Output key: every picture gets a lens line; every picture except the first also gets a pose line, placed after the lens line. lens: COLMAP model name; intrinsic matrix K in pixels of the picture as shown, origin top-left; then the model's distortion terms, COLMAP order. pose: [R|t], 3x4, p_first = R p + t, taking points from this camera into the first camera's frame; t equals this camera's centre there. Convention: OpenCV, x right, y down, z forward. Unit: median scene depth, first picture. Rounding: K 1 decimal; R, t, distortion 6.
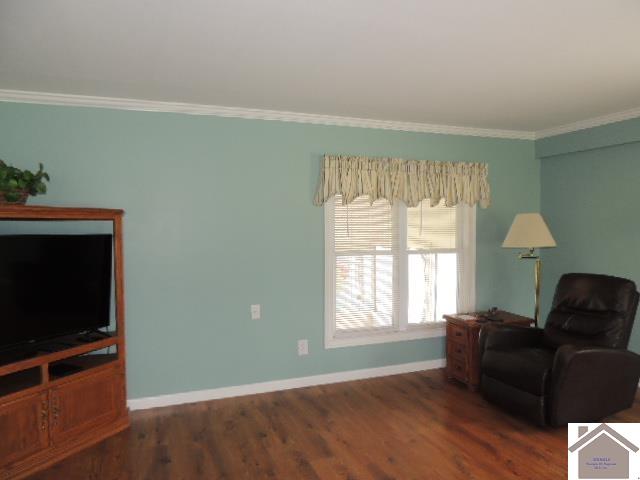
lens RADIAL K [[462.8, 0, 320.8], [0, 462.8, 238.4], [0, 0, 1]] dist [-0.023771, 0.013668]
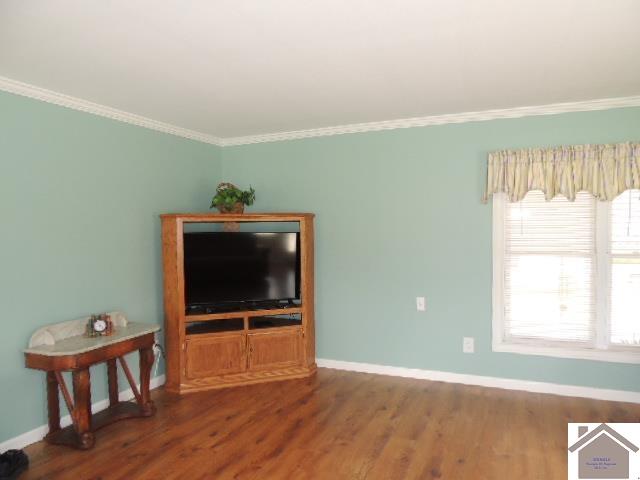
lens RADIAL K [[462.8, 0, 319.8], [0, 462.8, 240.5], [0, 0, 1]] dist [-0.023771, 0.013668]
pose [[0.711167, 0.019313, -0.702757, 0.526989], [-0.010758, 0.999805, 0.016589, -0.006703], [0.702940, -0.004237, 0.711236, 0.071331]]
